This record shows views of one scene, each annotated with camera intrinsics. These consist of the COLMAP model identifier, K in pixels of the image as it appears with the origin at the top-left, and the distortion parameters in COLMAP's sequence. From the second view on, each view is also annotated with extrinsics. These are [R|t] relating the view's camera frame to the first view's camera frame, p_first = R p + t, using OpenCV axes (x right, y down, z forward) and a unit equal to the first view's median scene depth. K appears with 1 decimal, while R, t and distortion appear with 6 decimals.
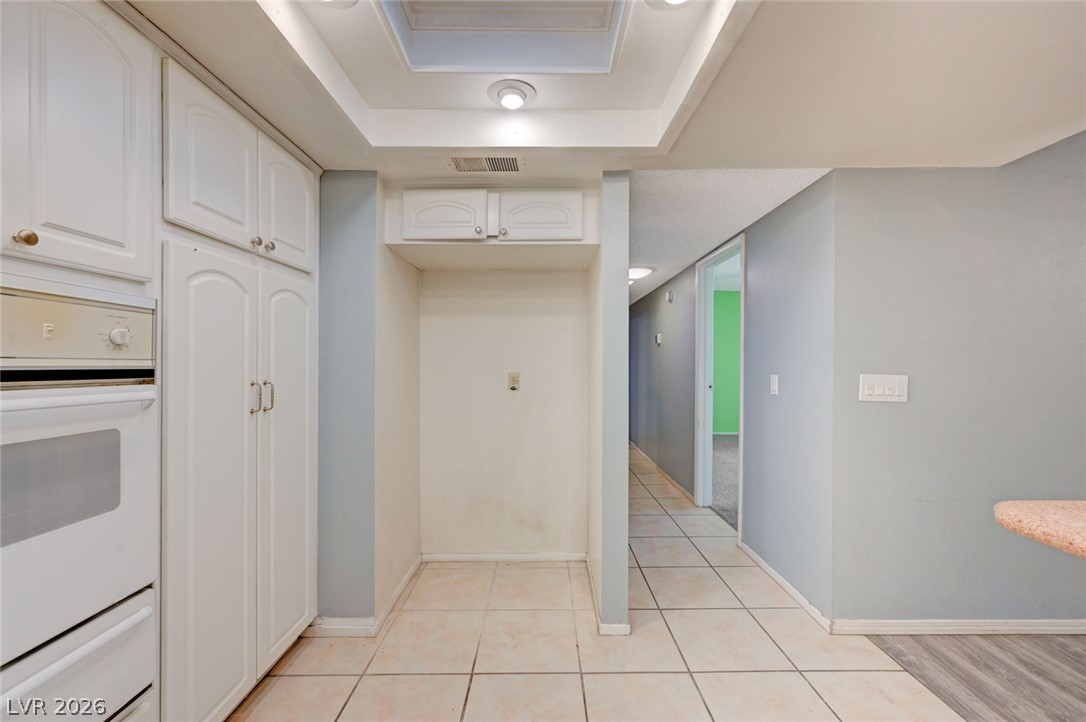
lens RADIAL K [[427.7, 0, 546.0], [0, 427.7, 362.7], [0, 0, 1]] dist [-0.000011, 0.000216]
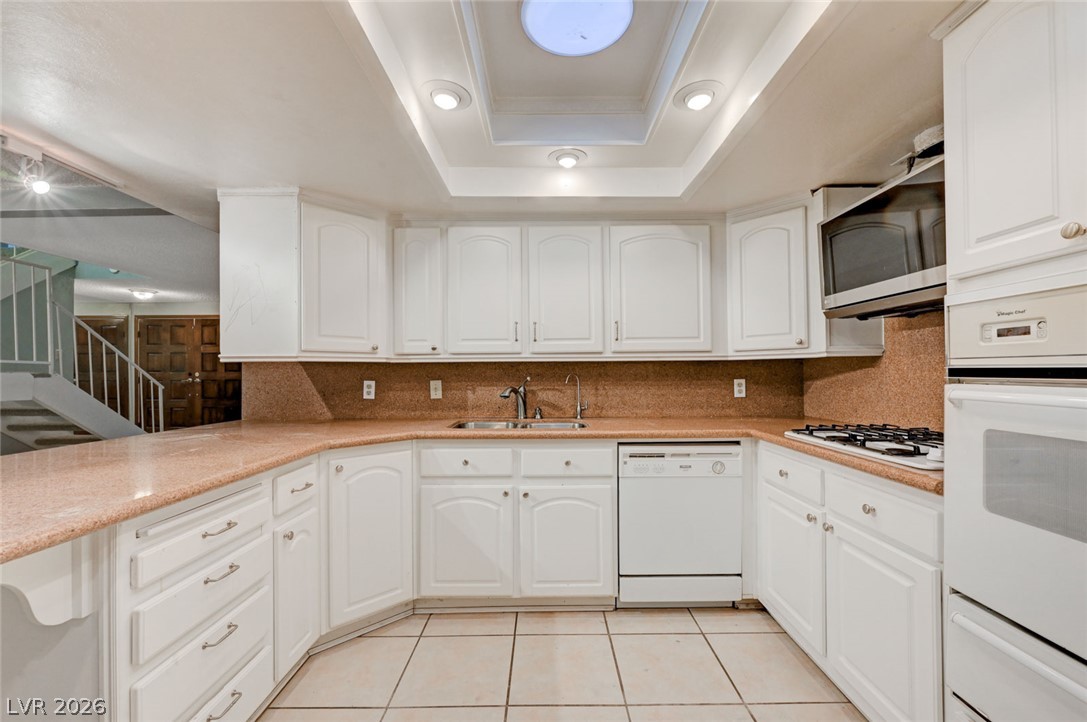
lens RADIAL K [[442.4, 0, 546.5], [0, 442.4, 372.1], [0, 0, 1]] dist [-0.007083, -0.000205]
pose [[-0.999978, 0.006129, 0.002432, -0.001850], [0.006123, 0.999978, -0.002383, 0.013263], [-0.002447, -0.002369, -0.999994, 1.140496]]
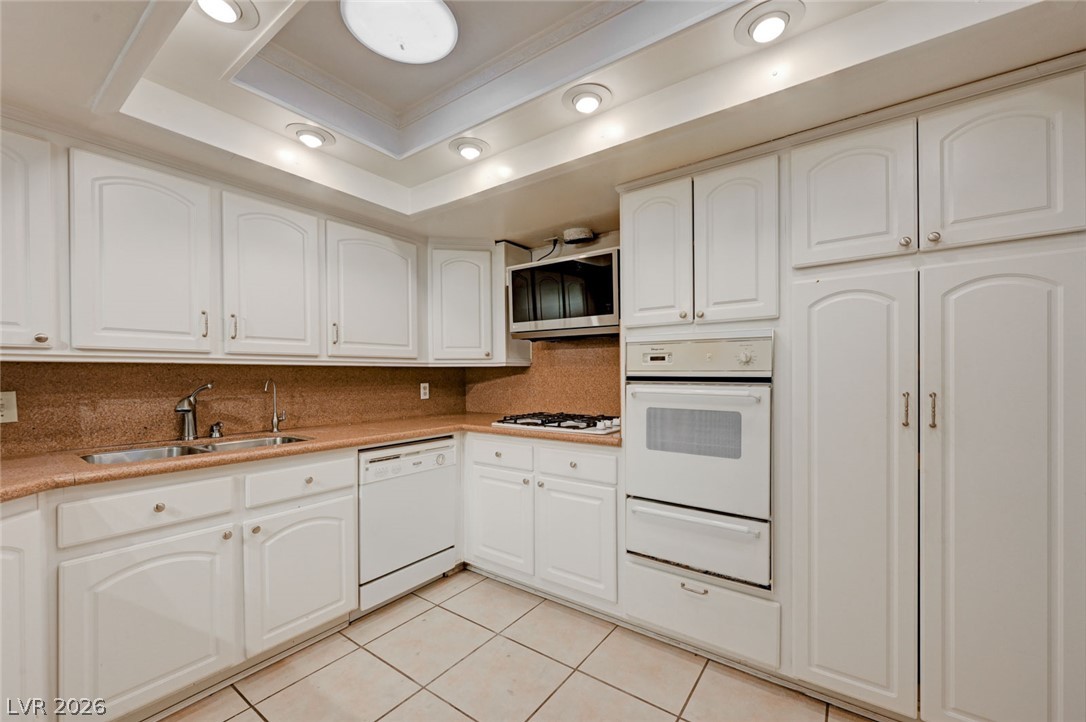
lens RADIAL K [[437.1, 0, 547.6], [0, 437.1, 377.2], [0, 0, 1]] dist [-0.001840, 0.000129]
pose [[-0.586554, 0.007581, -0.809874, 0.591759], [0.003678, 0.999971, 0.006696, 0.001831], [0.809902, 0.000949, -0.586565, 0.986565]]
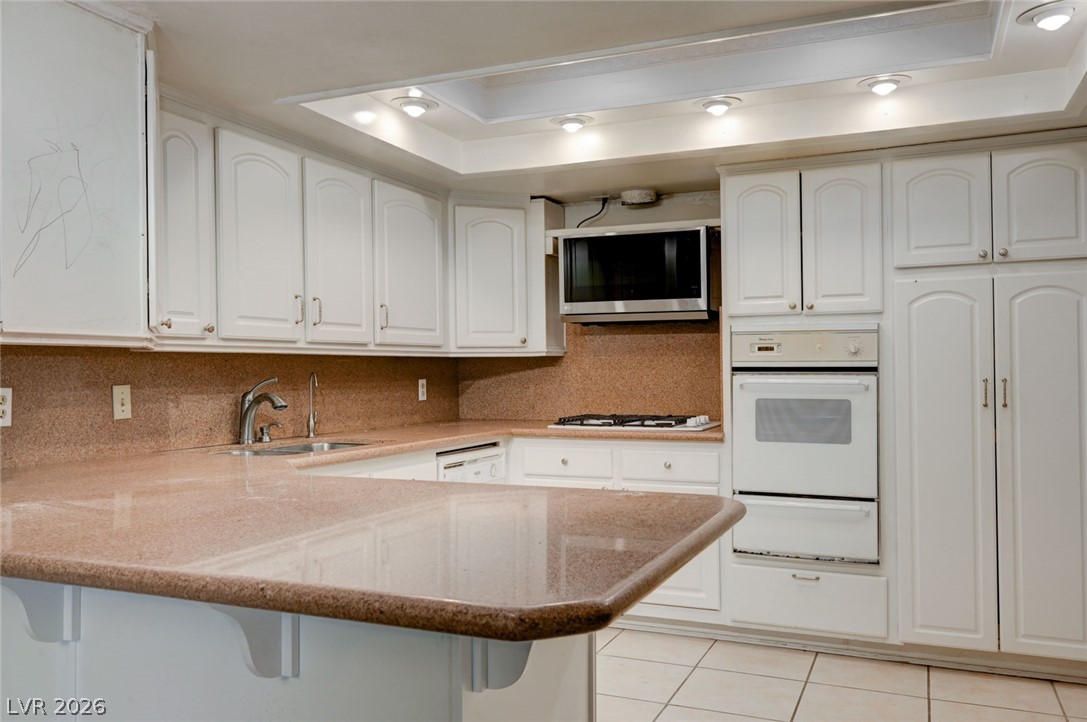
lens RADIAL K [[897.9, 0, 543.5], [0, 897.9, 361.0], [0, 0, 1]] dist [0.012323, 0.006123]
pose [[-0.401405, -0.006167, -0.915880, 2.095271], [0.007389, 0.999923, -0.009971, 0.013931], [0.915871, -0.010770, -0.401328, 0.946148]]
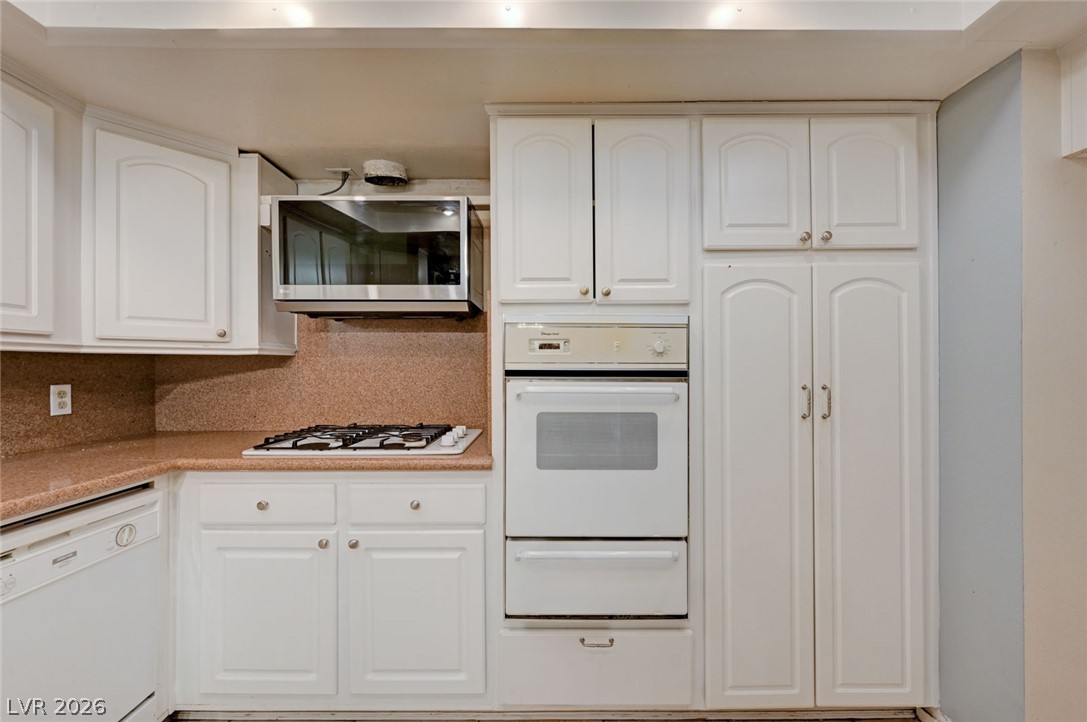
lens RADIAL K [[436.7, 0, 545.3], [0, 436.7, 363.4], [0, 0, 1]] dist [-0.005599, 0.000064]
pose [[-0.000681, -0.010604, -0.999944, 0.304051], [0.003204, 0.999939, -0.010607, 0.004463], [0.999995, -0.003211, -0.000647, 0.452743]]
